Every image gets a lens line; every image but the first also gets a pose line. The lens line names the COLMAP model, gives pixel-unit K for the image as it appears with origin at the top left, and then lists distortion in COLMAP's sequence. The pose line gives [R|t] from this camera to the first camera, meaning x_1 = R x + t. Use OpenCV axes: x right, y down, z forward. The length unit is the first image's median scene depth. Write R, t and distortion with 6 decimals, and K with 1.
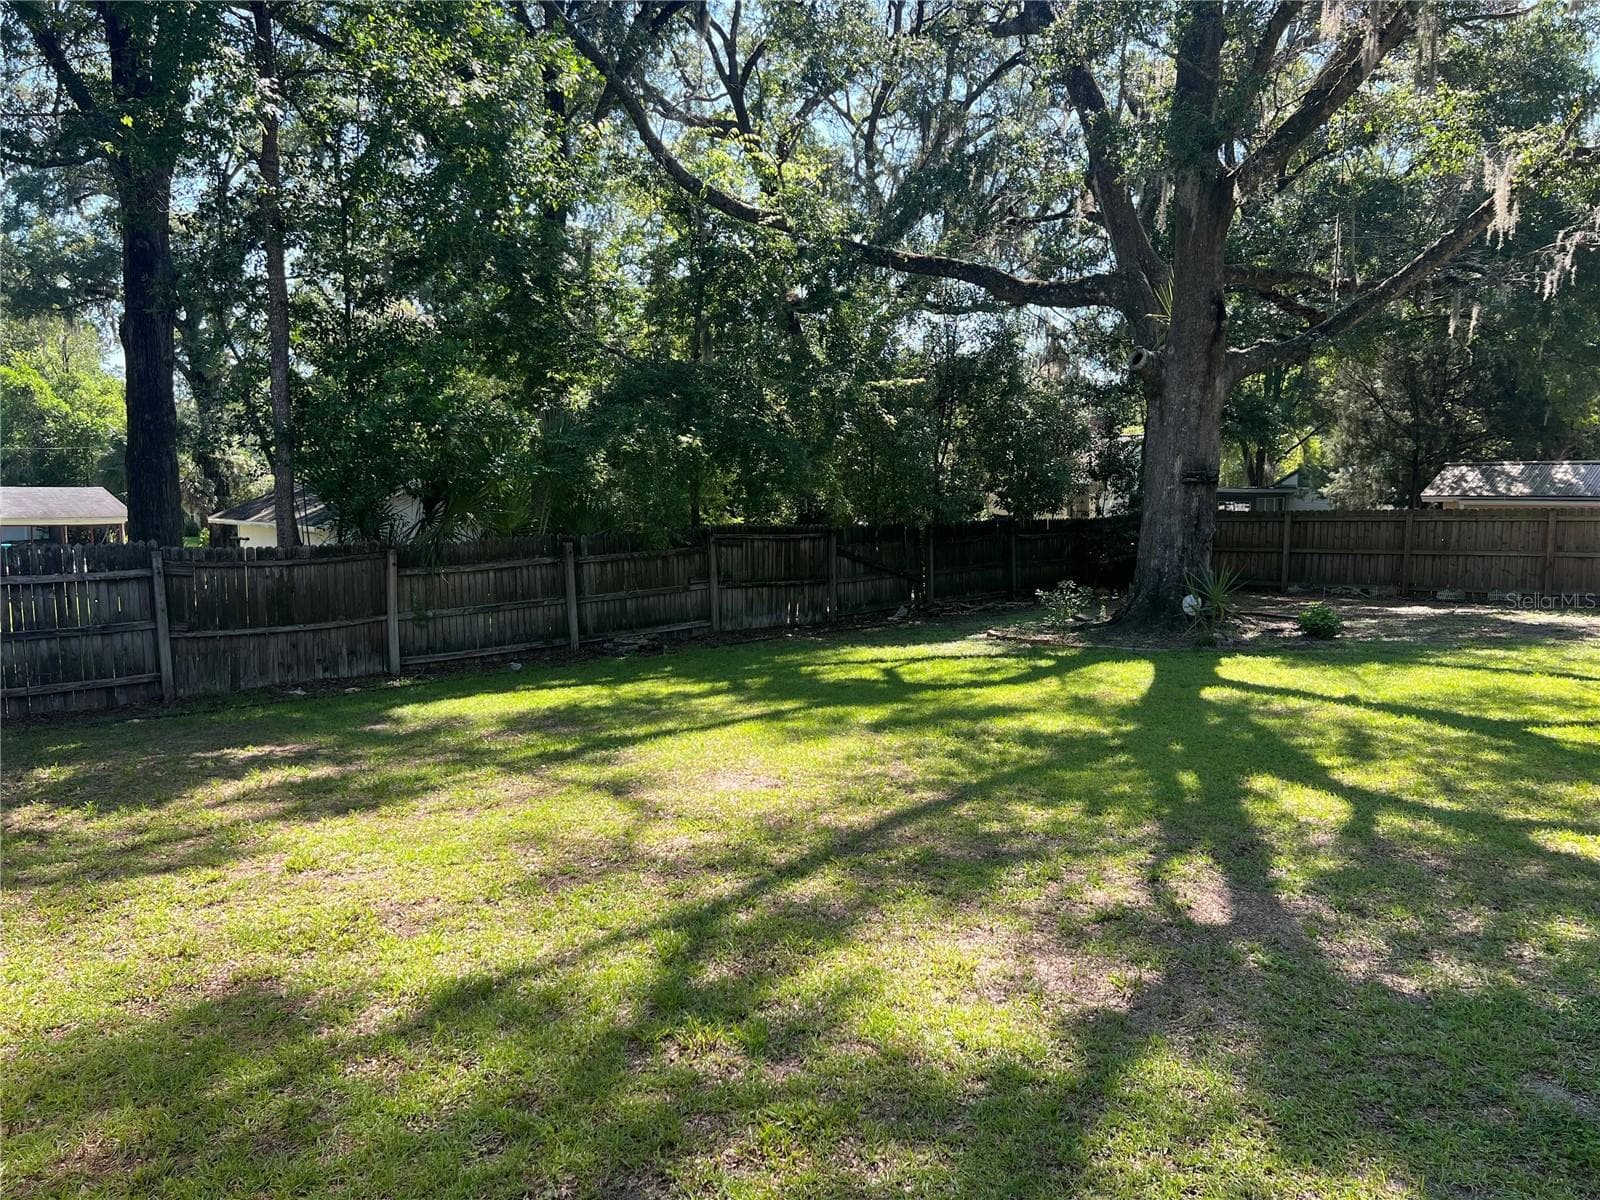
lens RADIAL K [[1193.9, 0, 803.9], [0, 1193.9, 612.7], [0, 0, 1]] dist [0.068117, -0.078950]
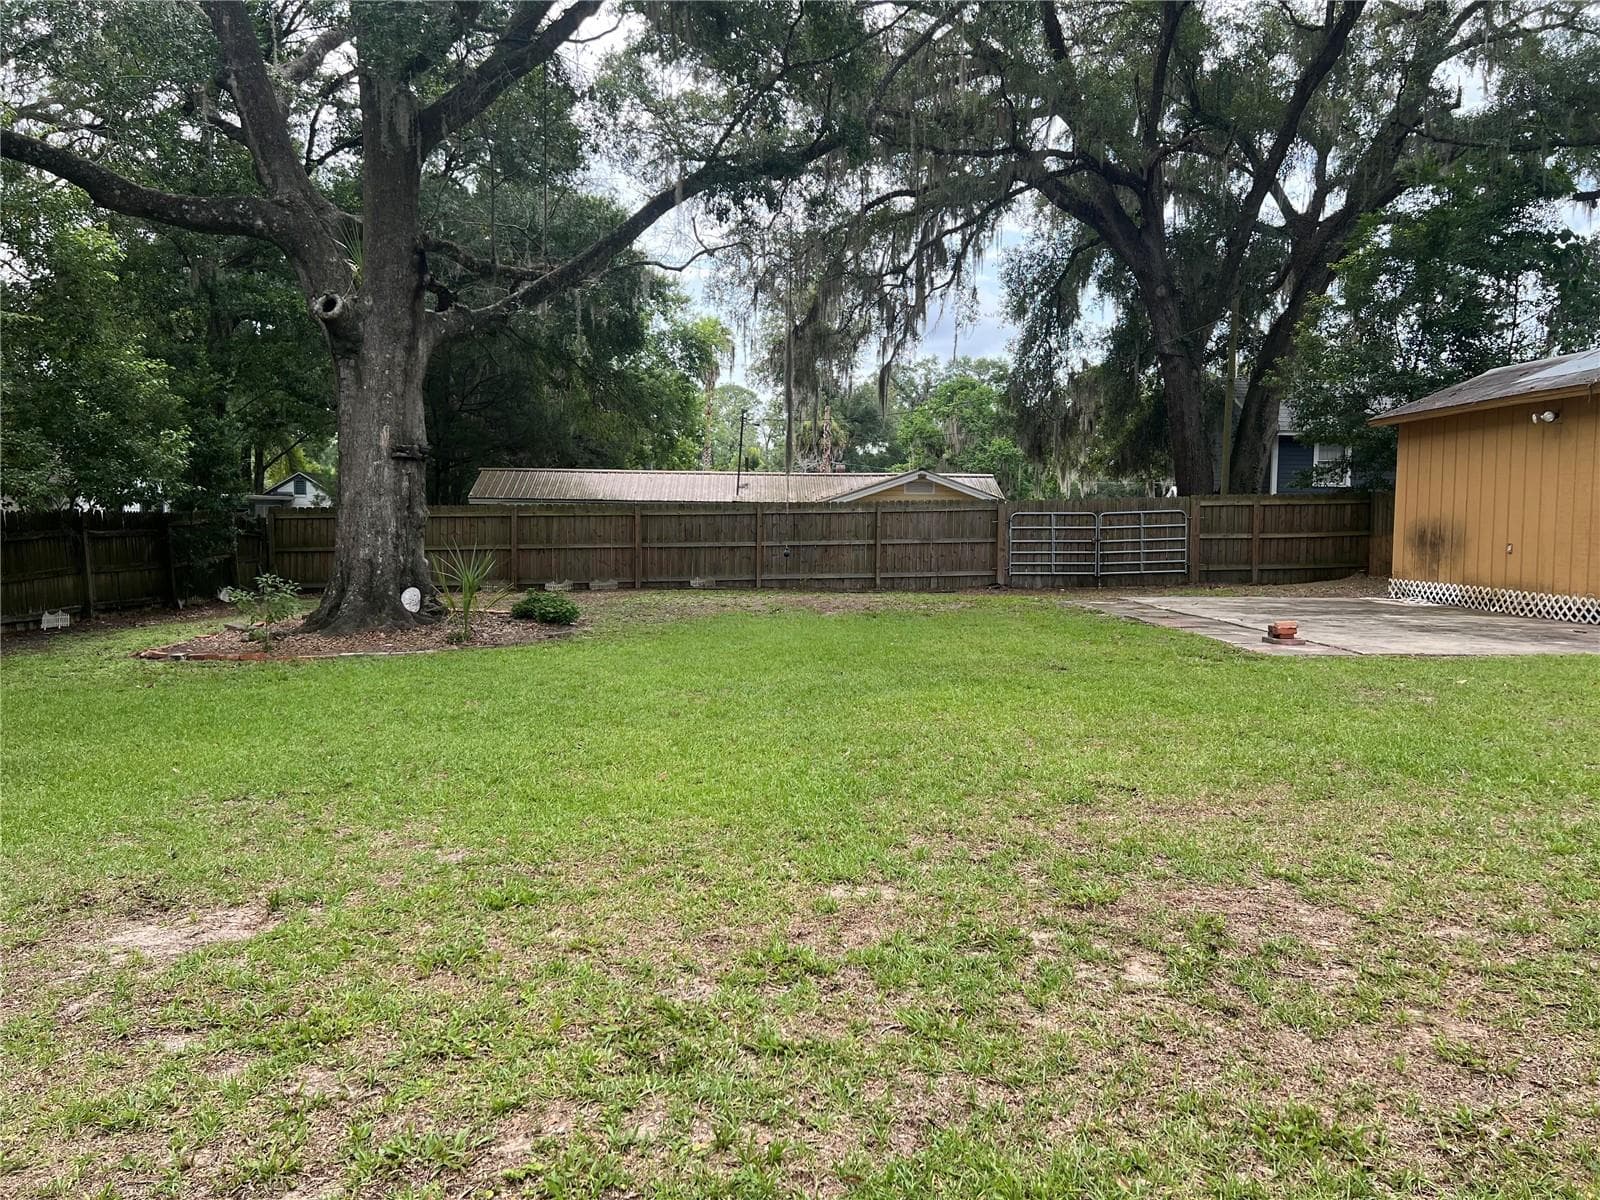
lens RADIAL K [[1193.9, 0, 796.6], [0, 1193.9, 602.7], [0, 0, 1]] dist [0.068117, -0.078950]
pose [[0.670921, -0.052843, 0.739644, -0.149212], [0.070482, 0.997486, 0.007331, 0.009874], [-0.738172, 0.047213, 0.672959, 0.250462]]
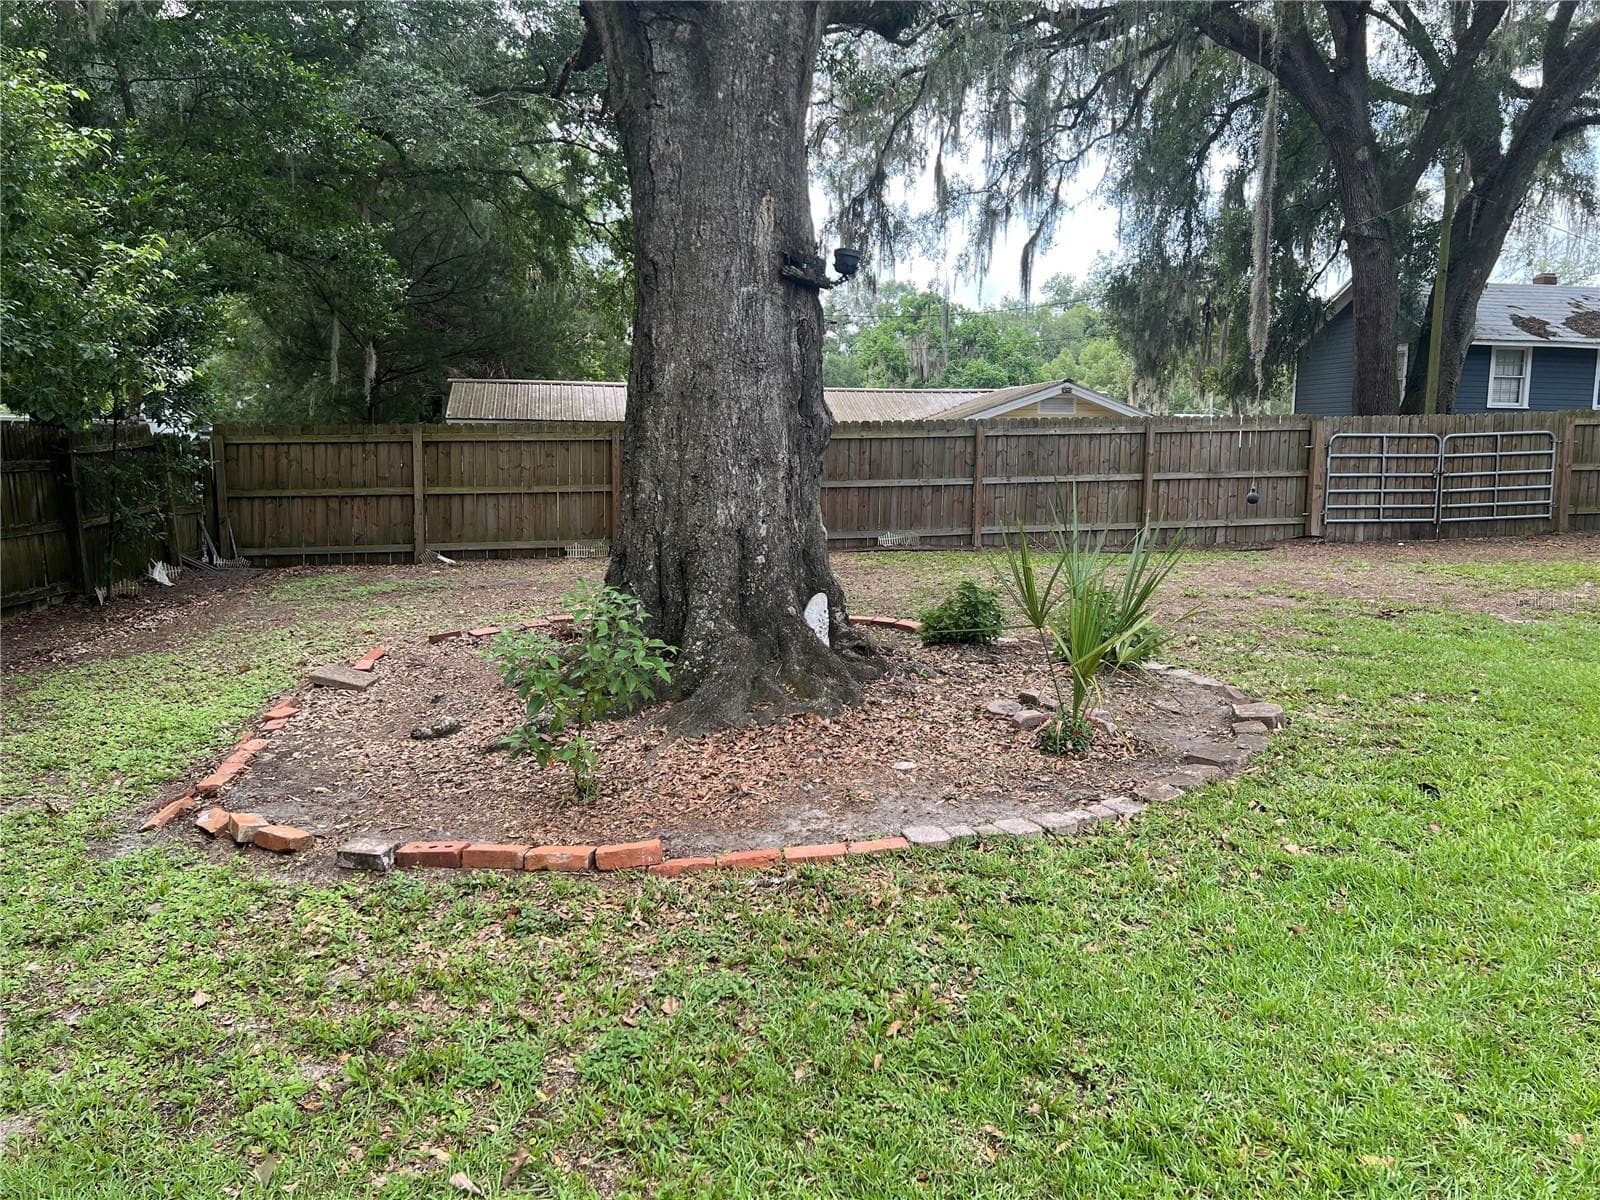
lens RADIAL K [[1193.9, 0, 806.5], [0, 1193.9, 592.5], [0, 0, 1]] dist [0.068117, -0.078950]
pose [[0.561059, -0.097278, 0.822040, 0.028158], [0.079558, 0.994811, 0.063423, -0.044804], [-0.823944, 0.029816, 0.565887, 0.921251]]
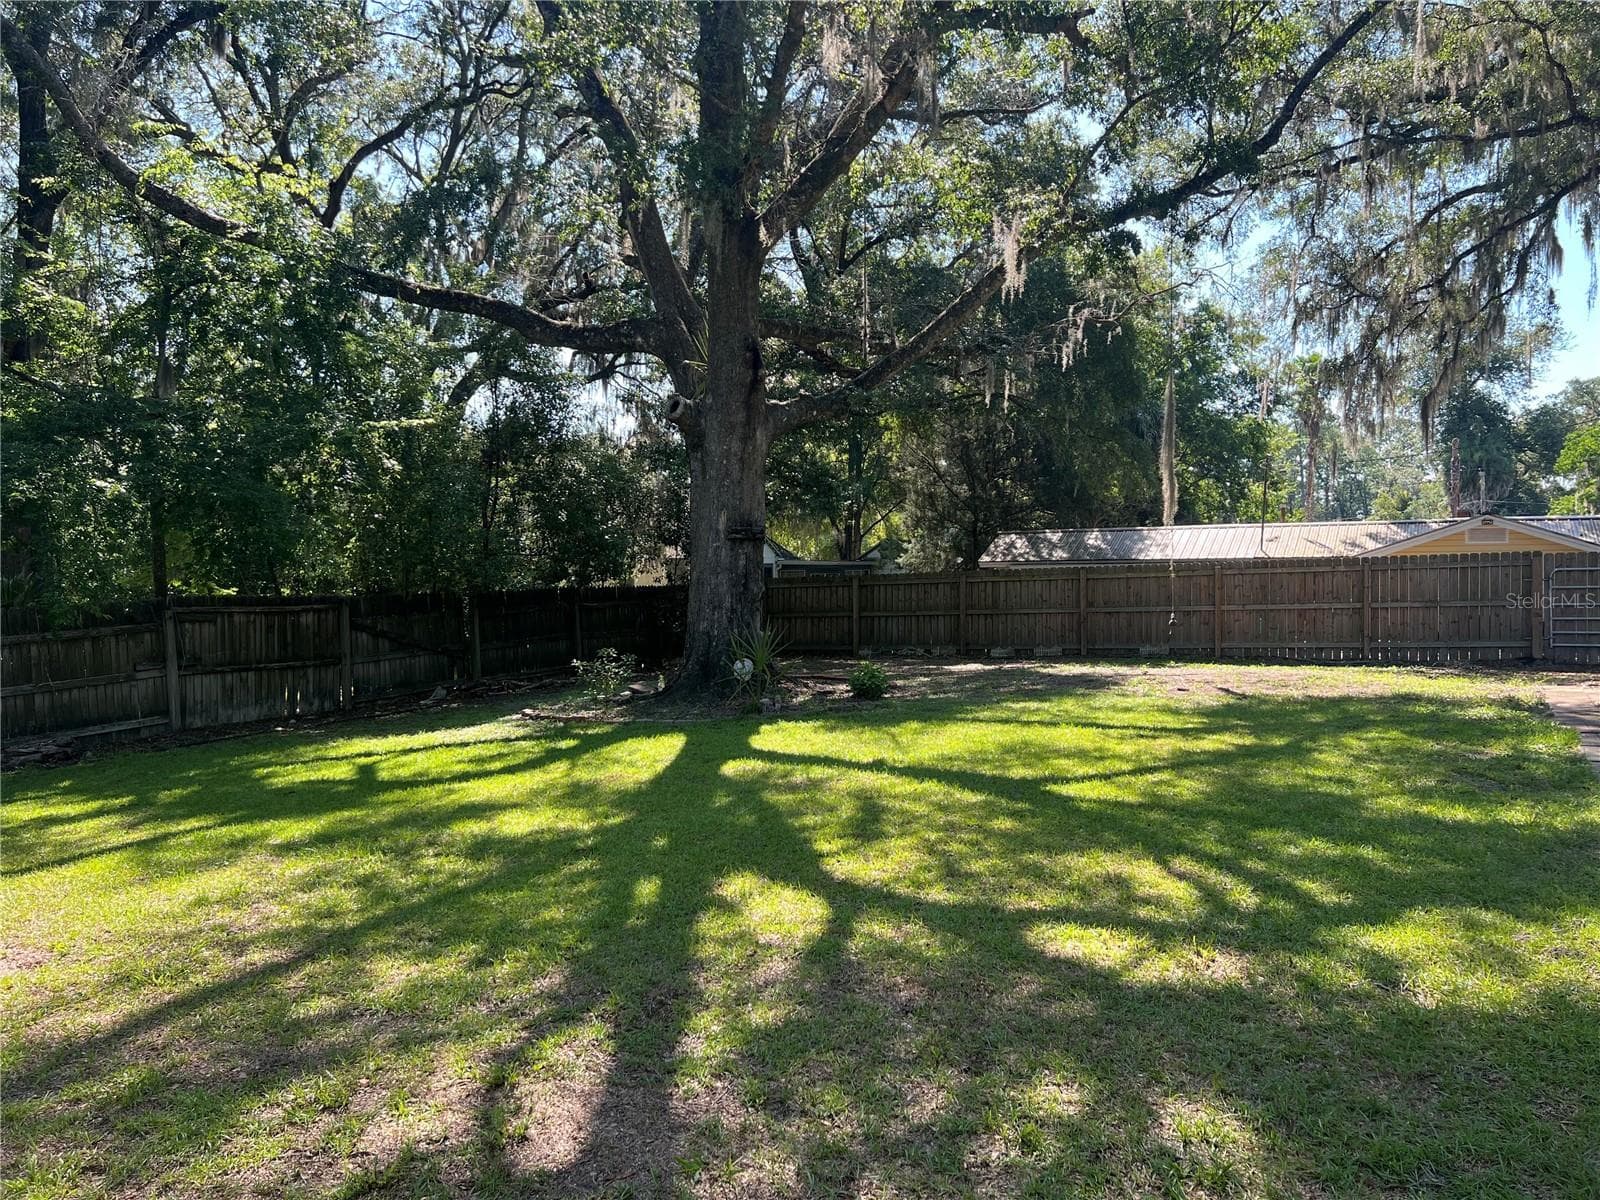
lens RADIAL K [[1193.9, 0, 803.1], [0, 1193.9, 595.7], [0, 0, 1]] dist [0.068117, -0.078950]
pose [[0.951663, -0.022624, 0.306311, 0.099432], [0.047422, 0.996148, -0.073759, 0.007459], [-0.303463, 0.084720, 0.949070, 0.126099]]
